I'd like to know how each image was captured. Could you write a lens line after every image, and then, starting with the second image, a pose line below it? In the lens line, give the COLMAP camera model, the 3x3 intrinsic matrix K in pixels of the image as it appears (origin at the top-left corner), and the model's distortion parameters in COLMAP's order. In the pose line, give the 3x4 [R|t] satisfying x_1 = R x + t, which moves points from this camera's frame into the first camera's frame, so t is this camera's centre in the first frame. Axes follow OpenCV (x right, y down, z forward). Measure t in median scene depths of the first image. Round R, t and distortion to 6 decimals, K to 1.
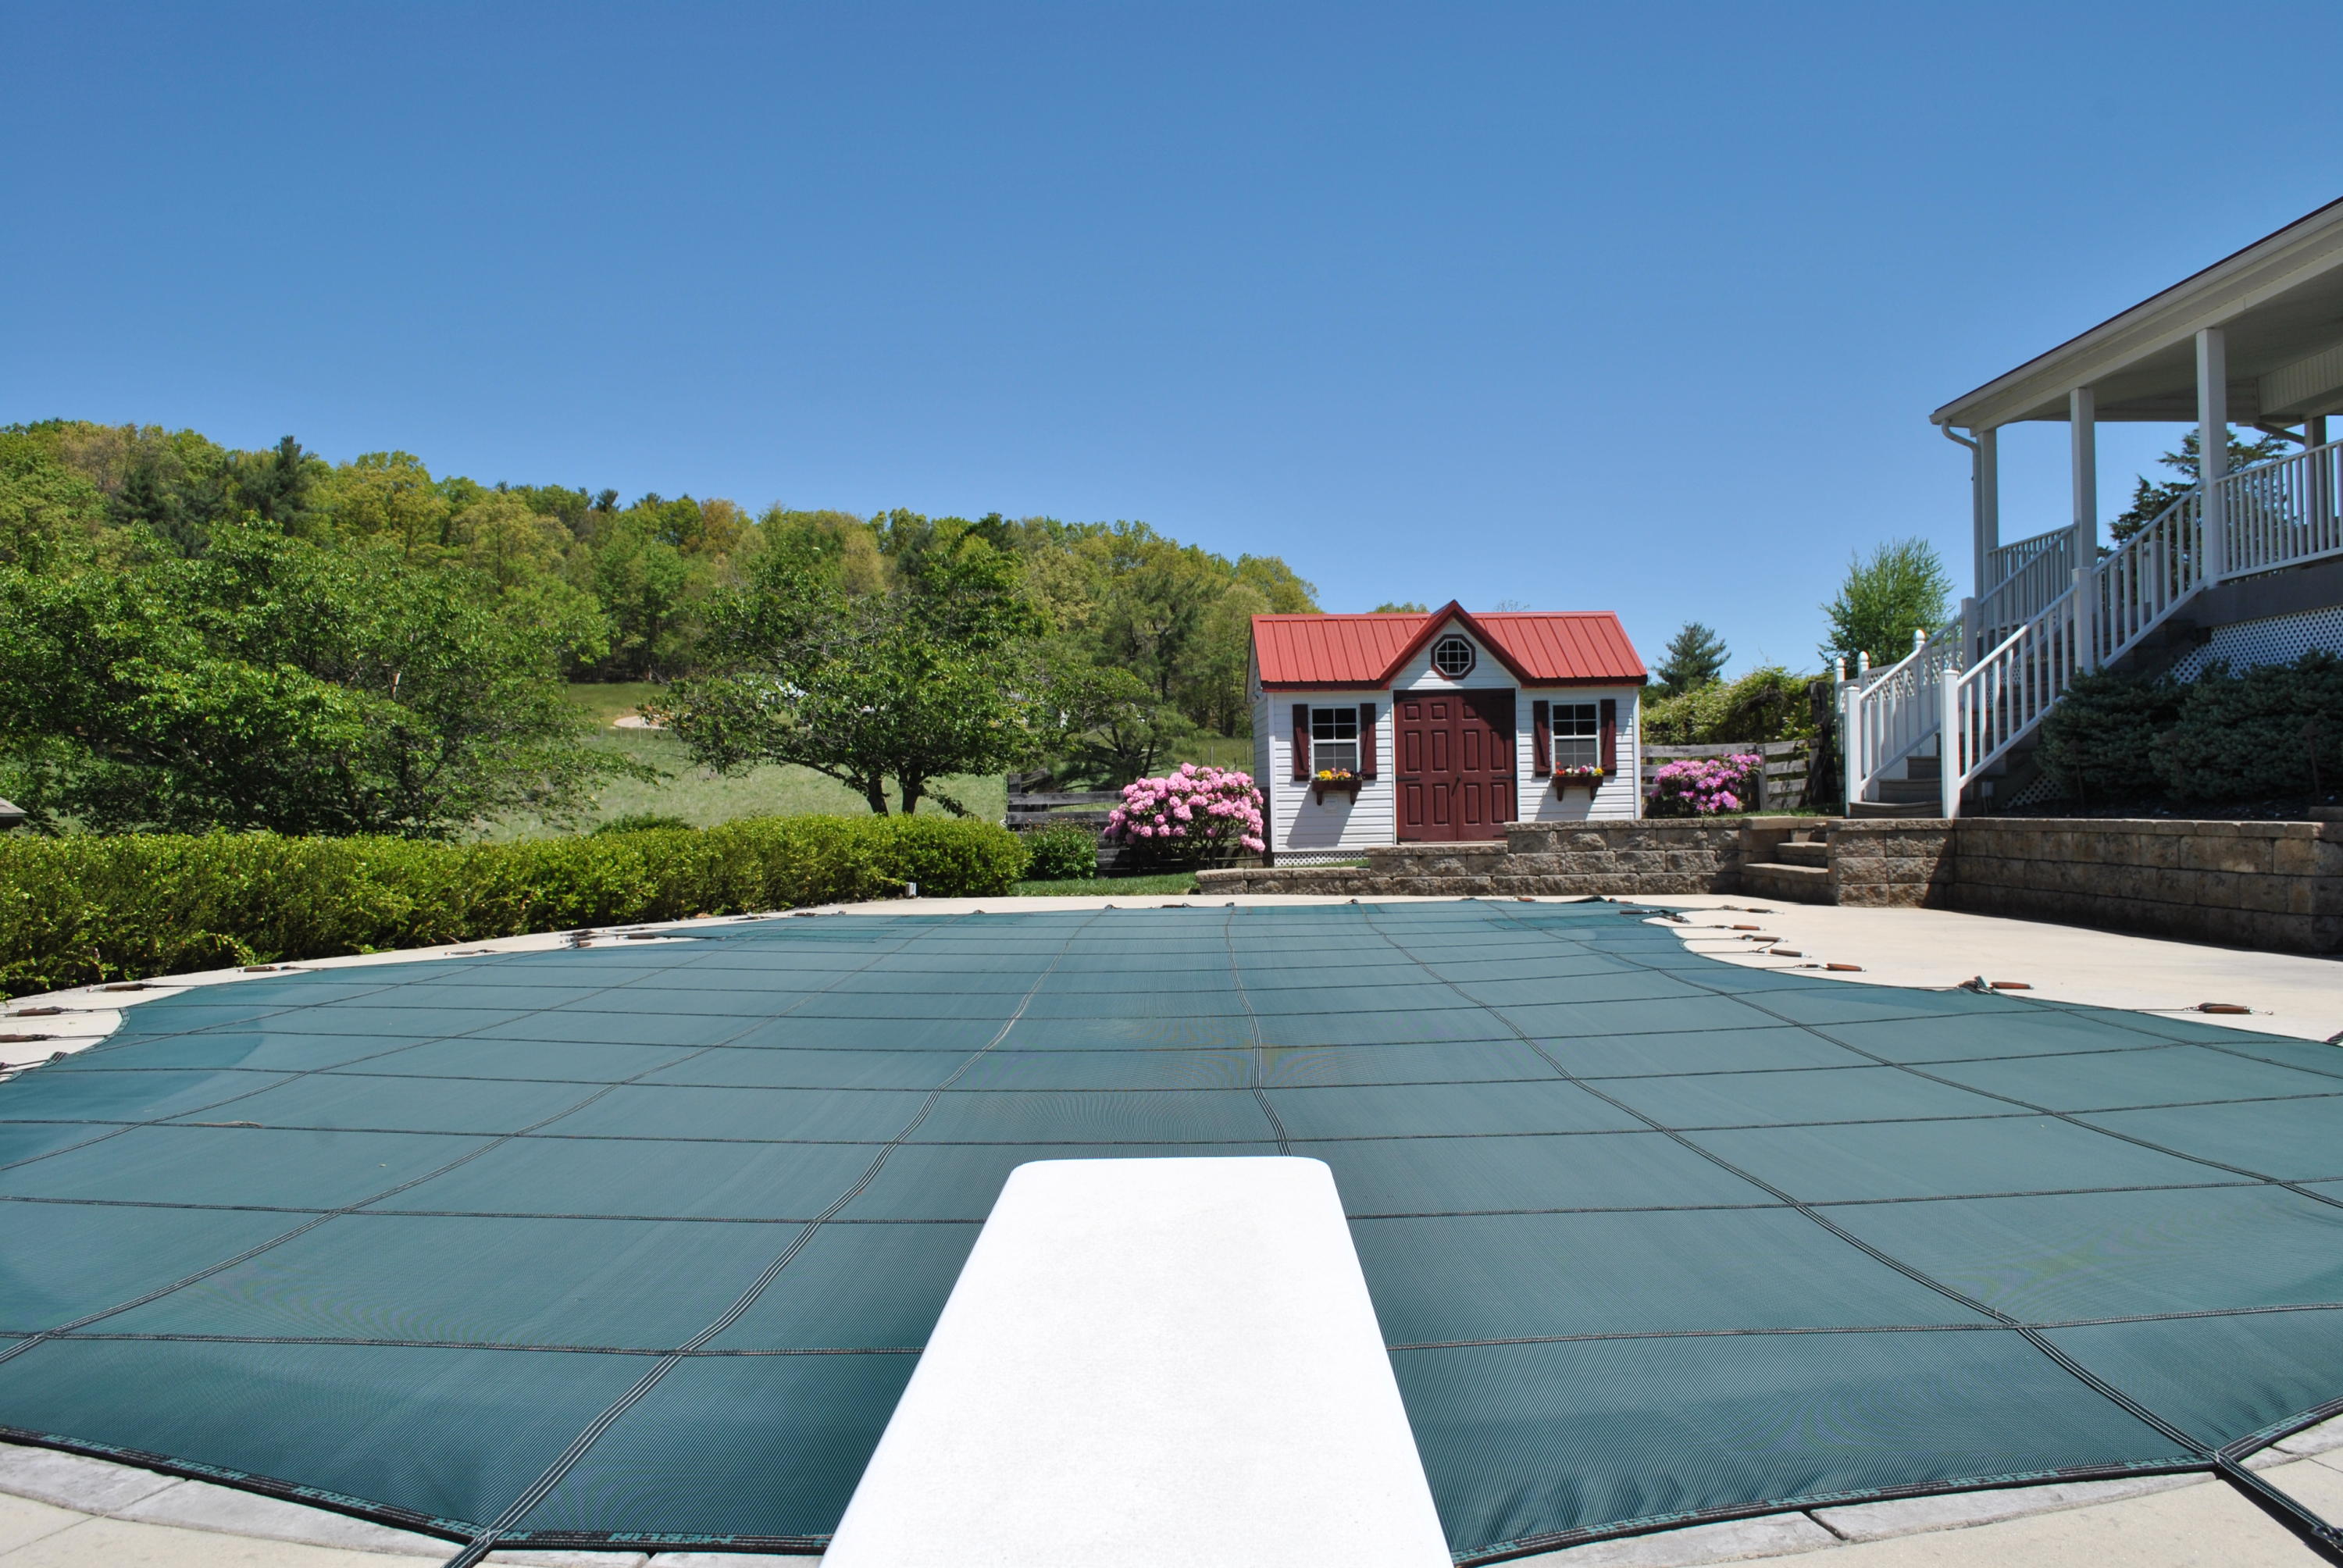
lens RADIAL K [[1846.6, 0, 1181.3], [0, 1846.6, 794.4], [0, 0, 1]] dist [-0.078704, 0.010879]
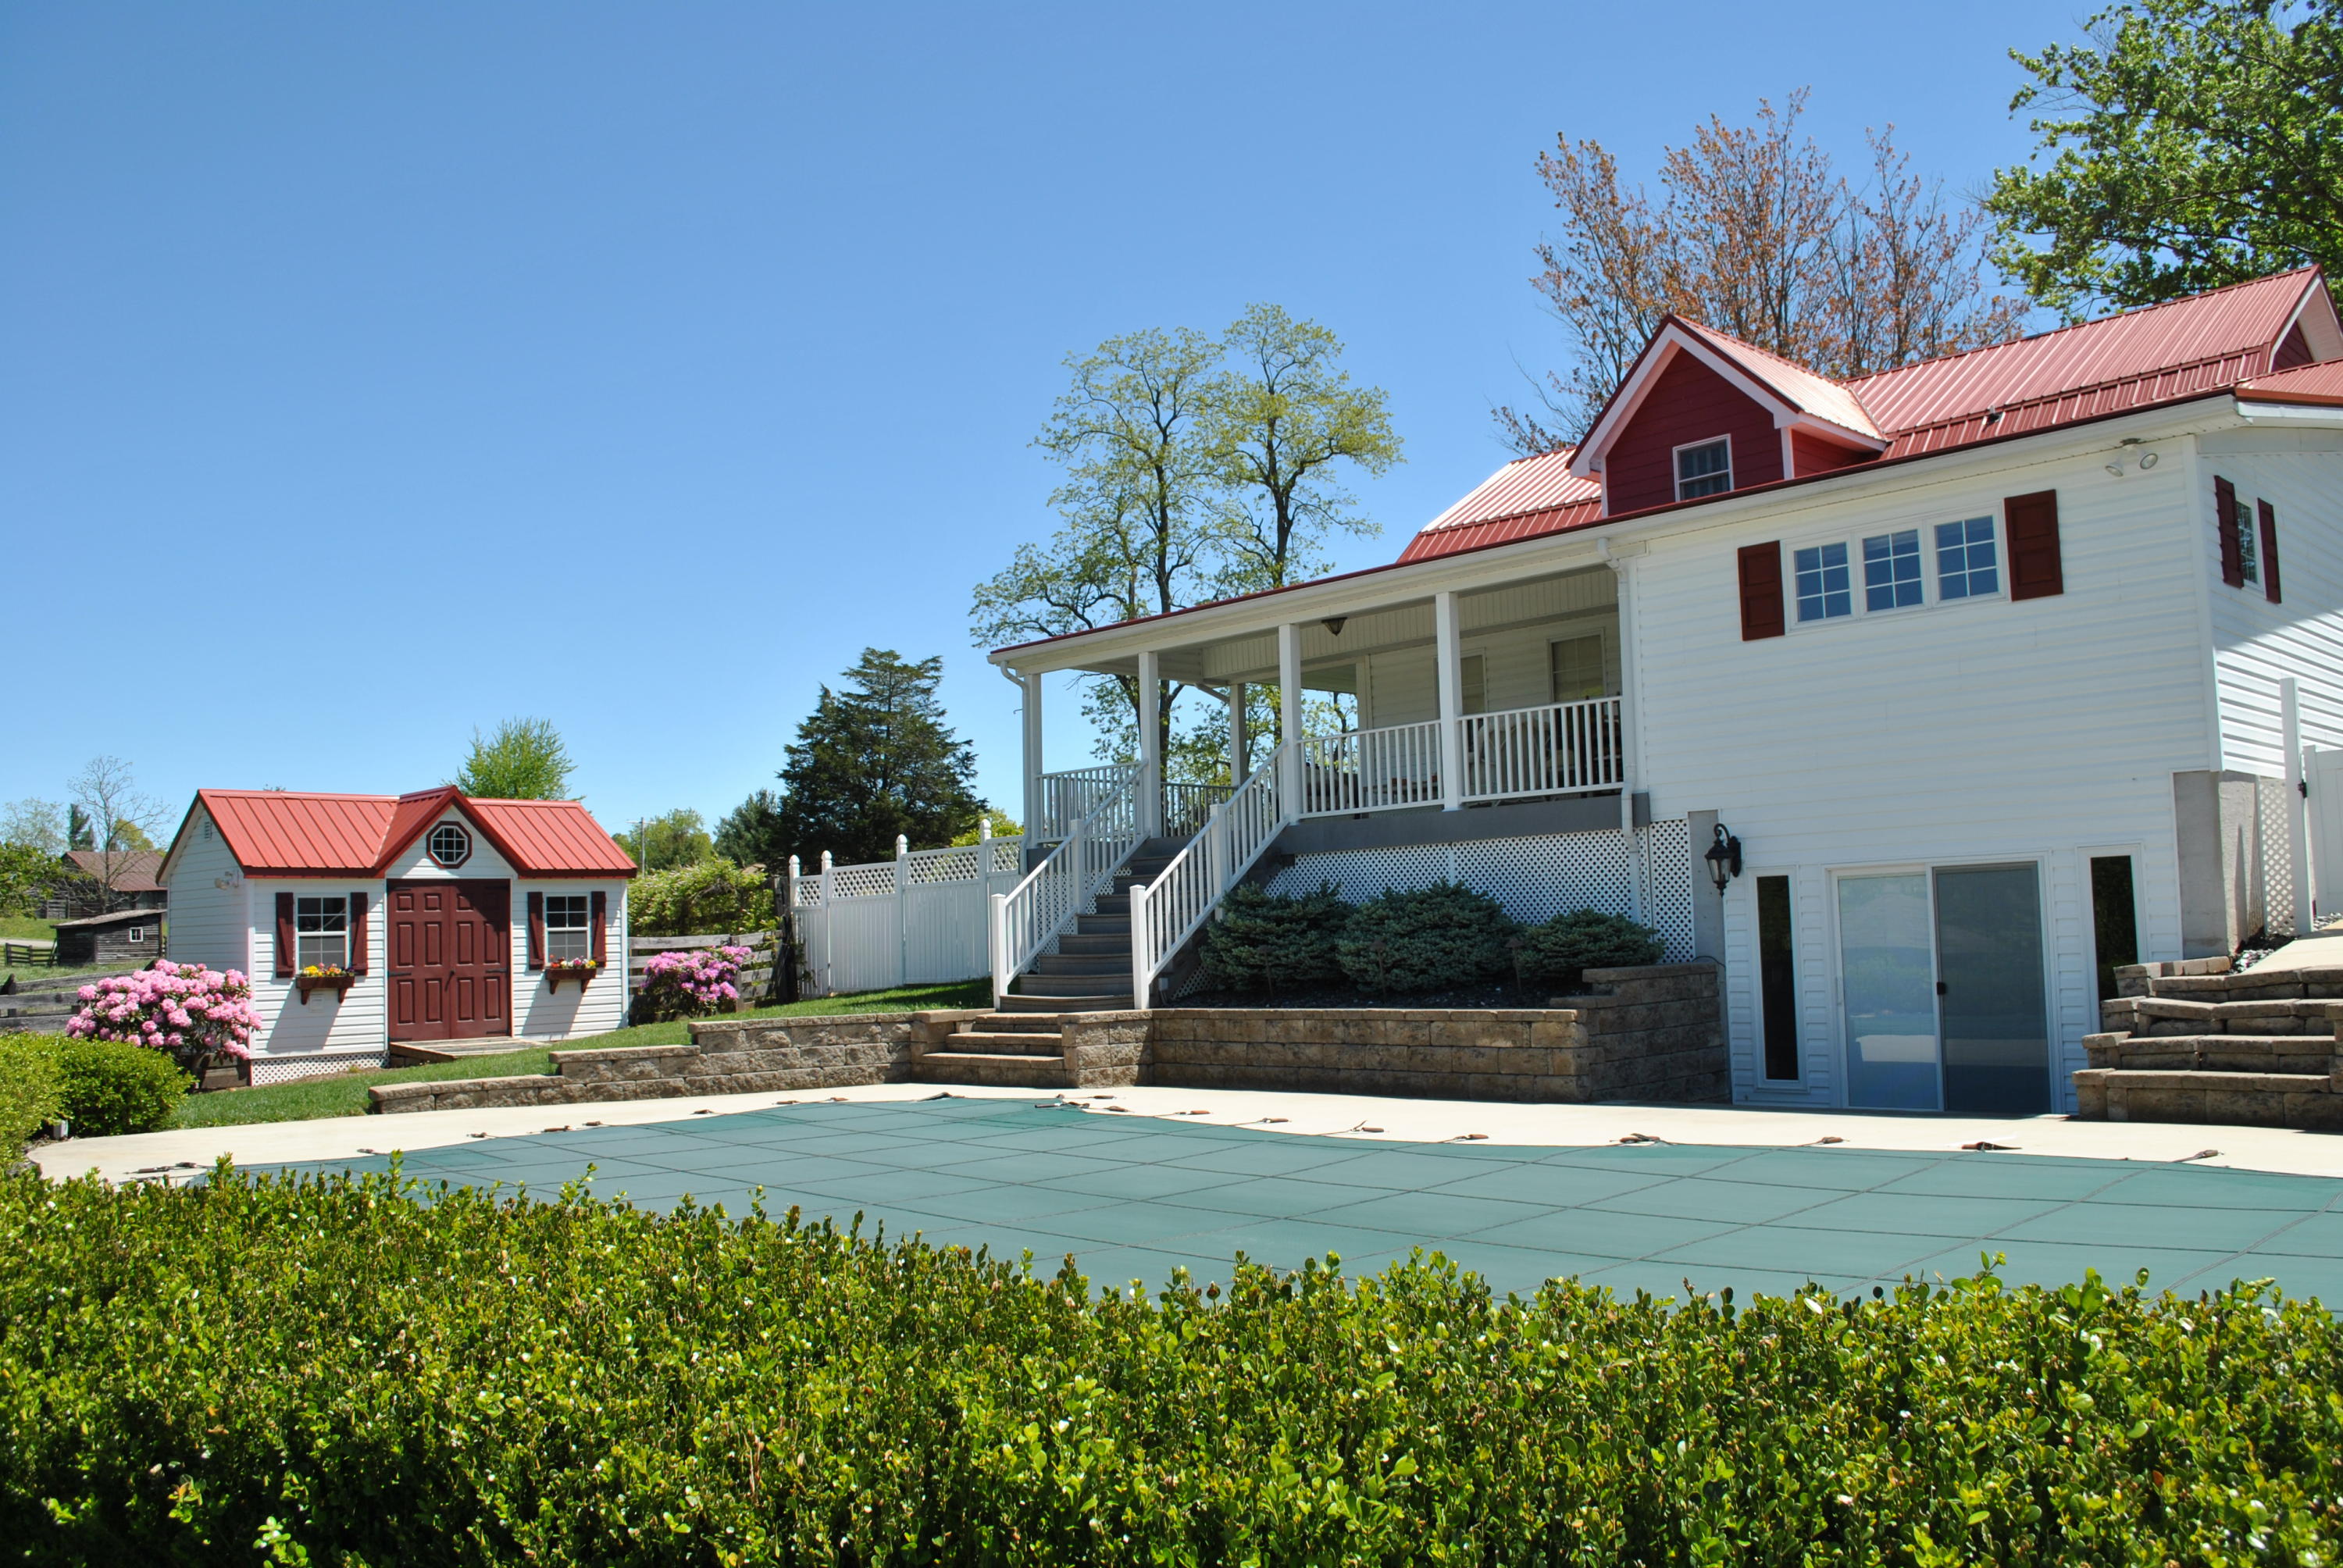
lens RADIAL K [[1846.6, 0, 1181.3], [0, 1846.6, 794.4], [0, 0, 1]] dist [-0.078704, 0.010879]
pose [[0.723933, 0.048067, 0.688194, -0.230031], [0.016267, 0.996103, -0.086685, -0.012726], [-0.689678, 0.073949, 0.720330, 0.057197]]
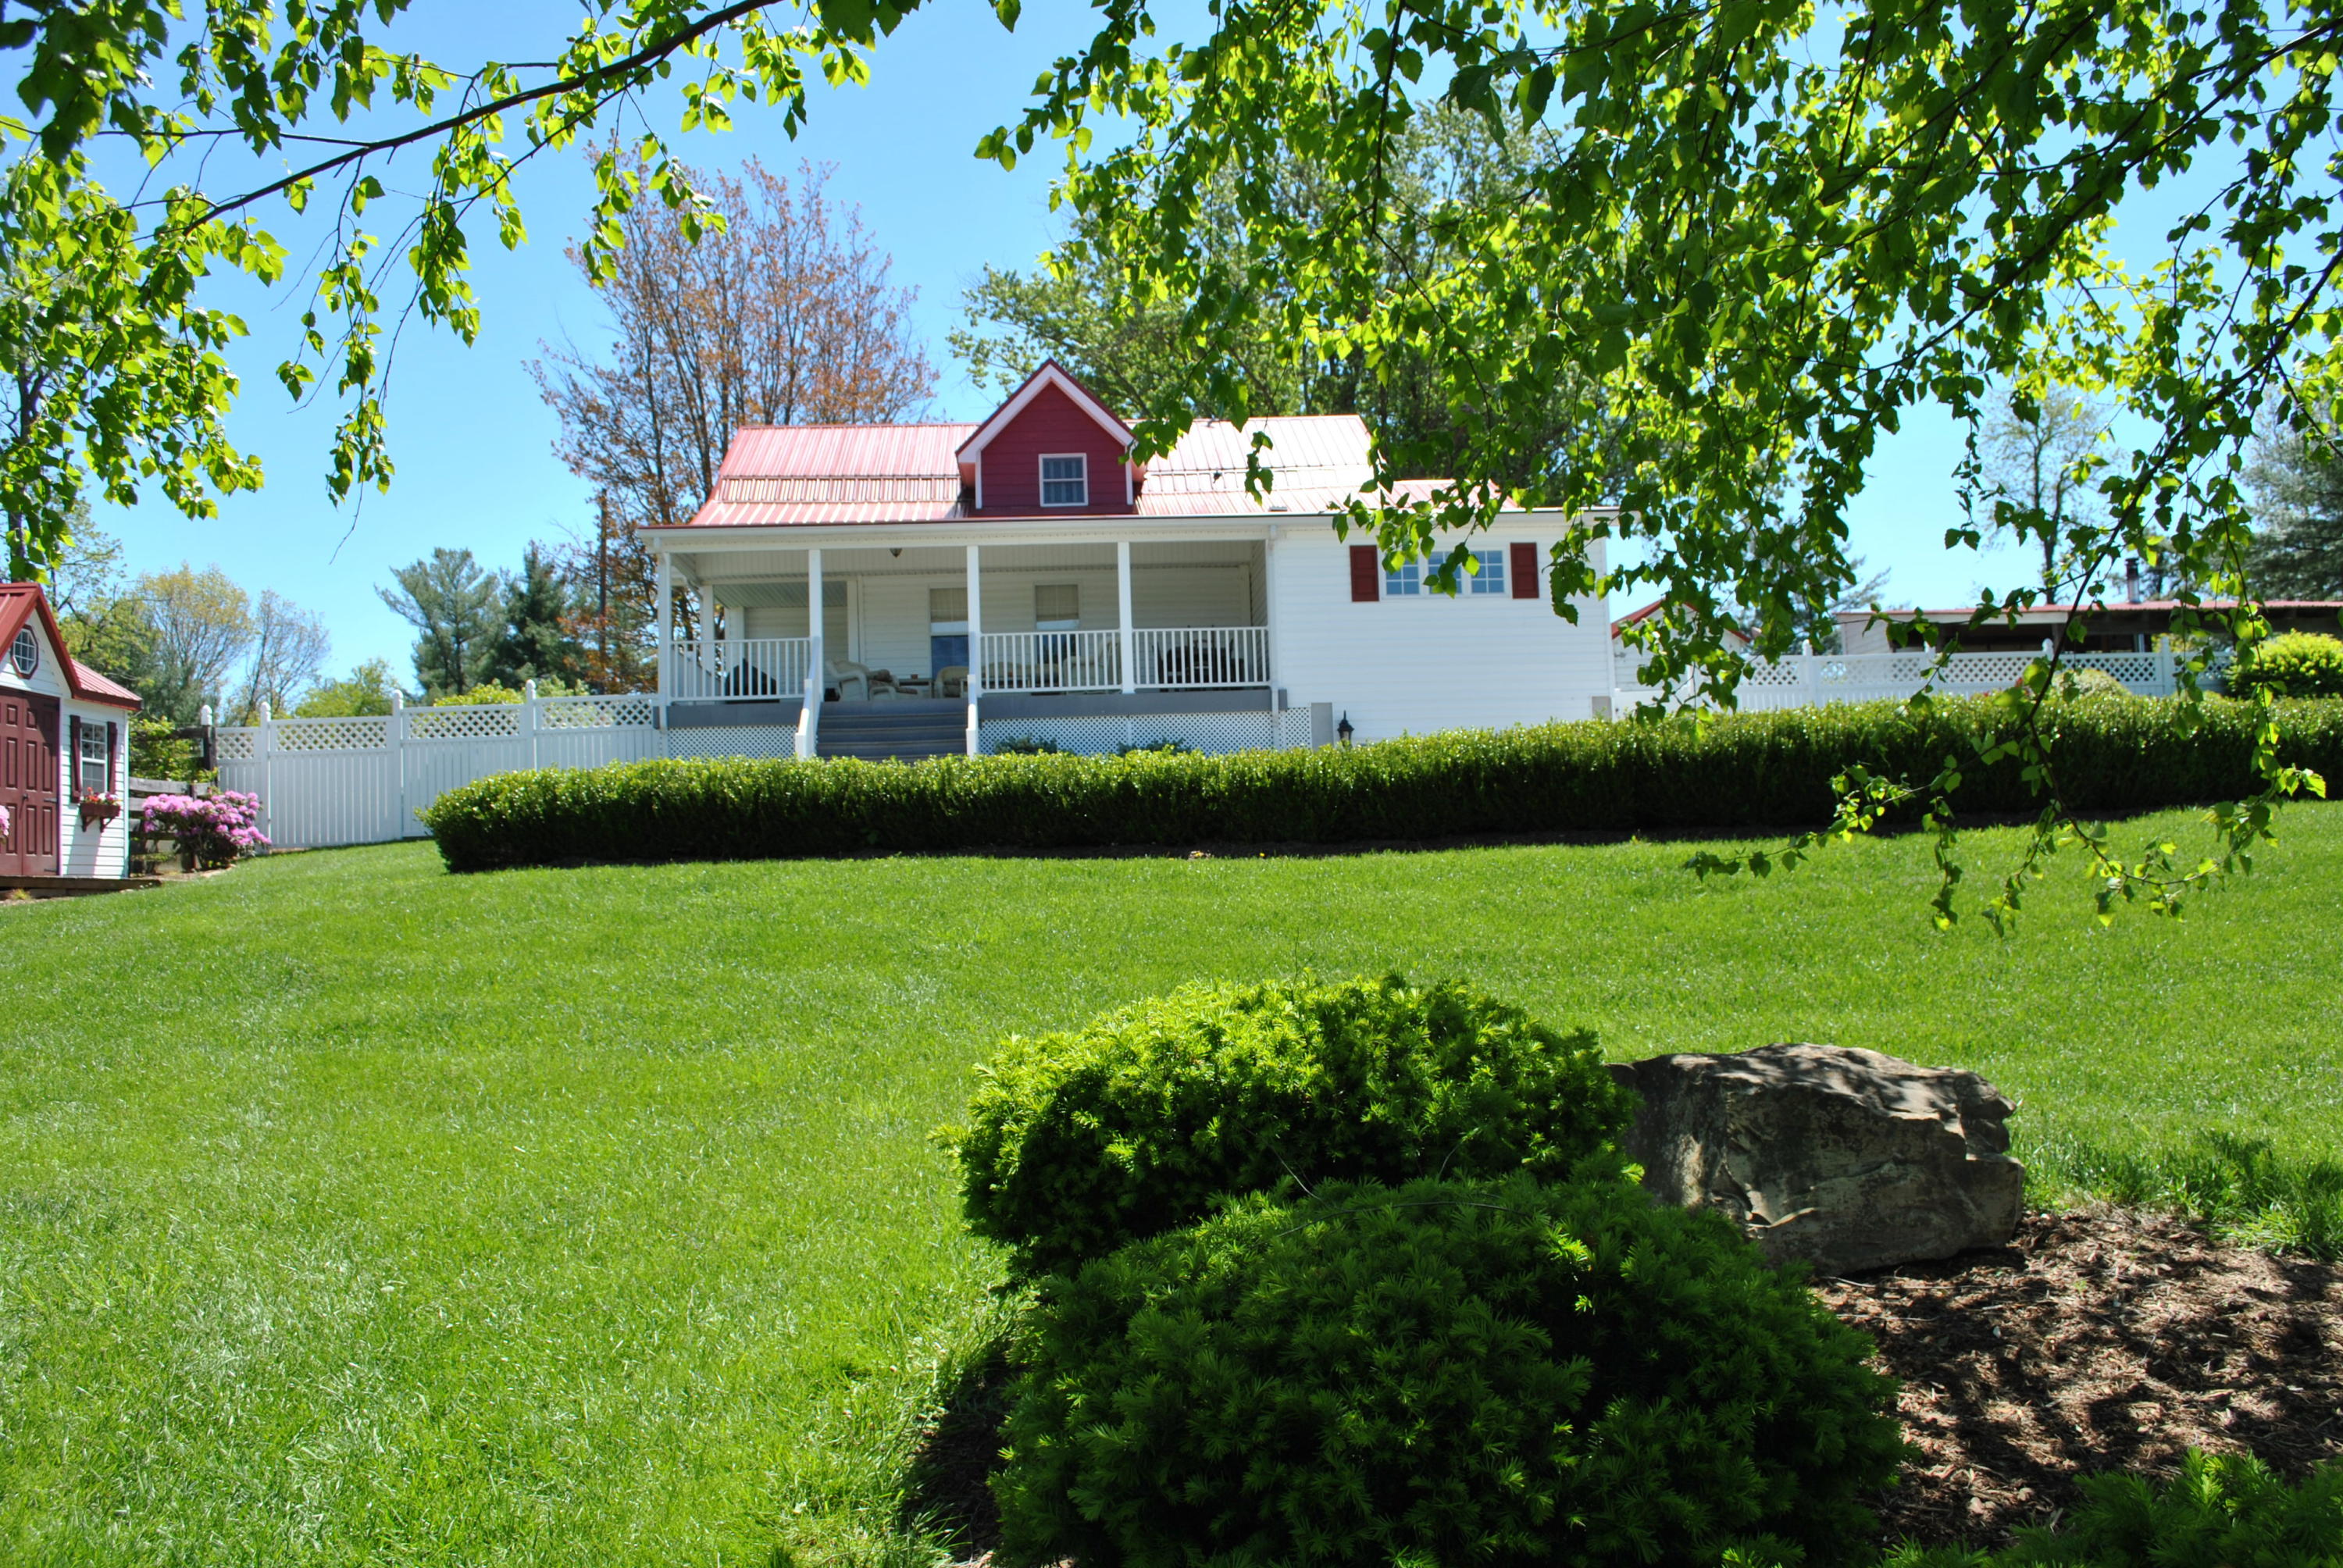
lens RADIAL K [[1846.6, 0, 1181.3], [0, 1846.6, 794.4], [0, 0, 1]] dist [-0.078704, 0.010879]
pose [[-0.059050, 0.067294, 0.995984, -0.685351], [0.028508, 0.997432, -0.065702, 0.057802], [-0.997848, 0.024514, -0.060816, 0.533238]]
